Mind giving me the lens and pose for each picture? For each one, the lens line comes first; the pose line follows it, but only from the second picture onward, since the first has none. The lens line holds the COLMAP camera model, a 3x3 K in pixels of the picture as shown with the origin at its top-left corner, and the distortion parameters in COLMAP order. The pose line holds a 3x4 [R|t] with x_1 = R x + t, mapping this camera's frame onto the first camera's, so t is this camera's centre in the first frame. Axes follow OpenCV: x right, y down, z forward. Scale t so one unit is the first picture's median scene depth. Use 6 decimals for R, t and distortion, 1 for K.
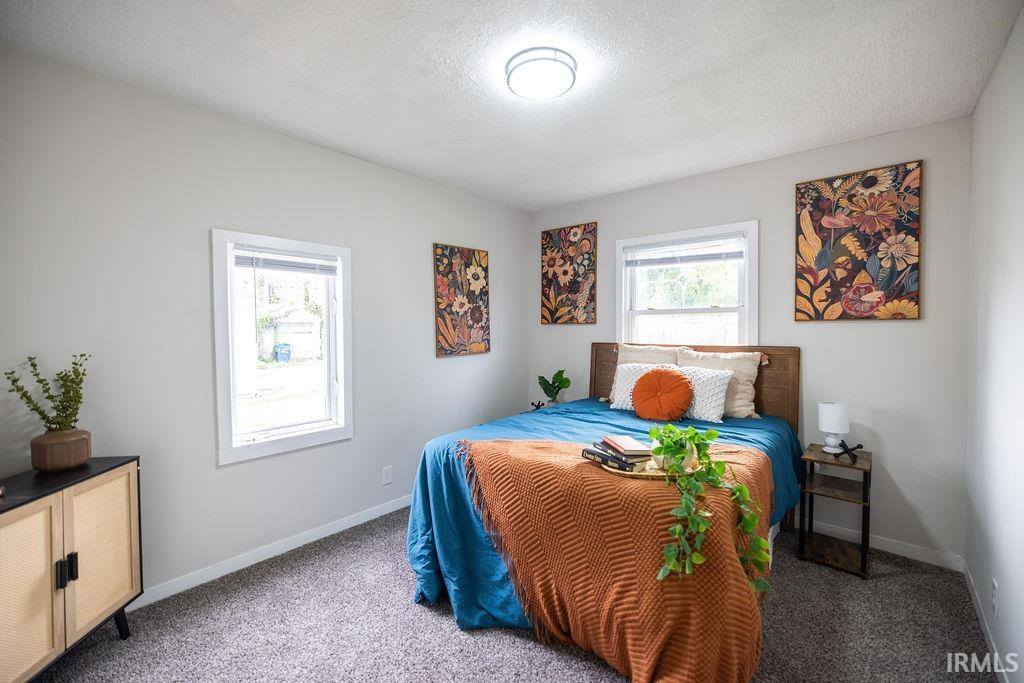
lens RADIAL K [[424.5, 0, 512.9], [0, 424.5, 336.2], [0, 0, 1]] dist [0.003992, 0.000339]
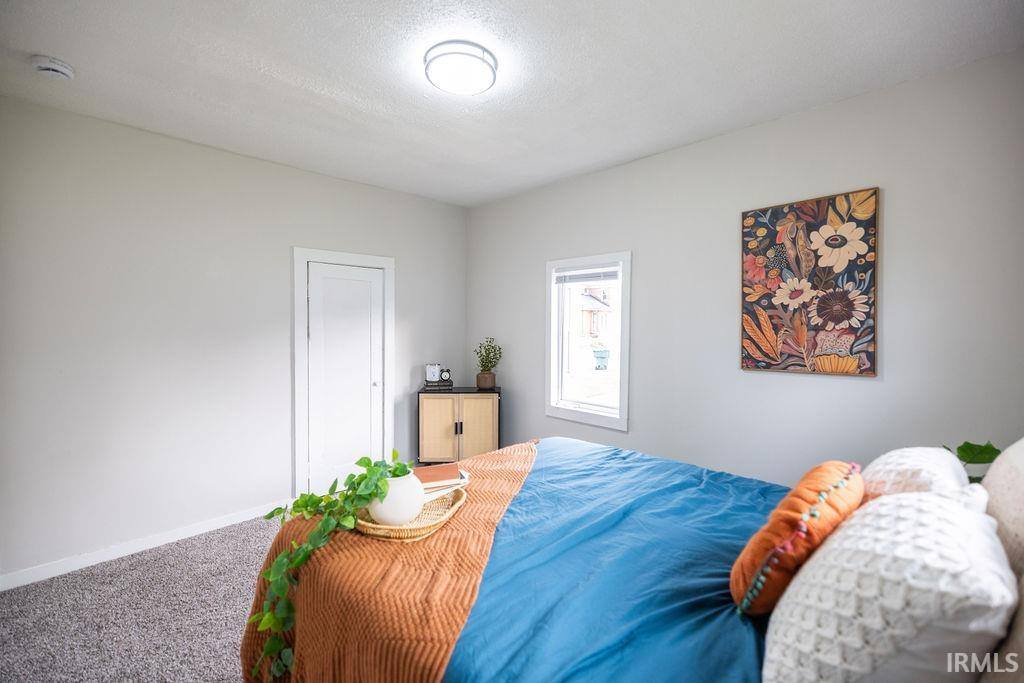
lens RADIAL K [[424.5, 0, 513.3], [0, 424.5, 339.8], [0, 0, 1]] dist [0.003992, 0.000339]
pose [[-0.066711, 0.039701, -0.996982, 0.547184], [-0.028121, 0.998736, 0.041653, -0.019295], [0.997376, 0.030815, -0.065511, 0.628058]]
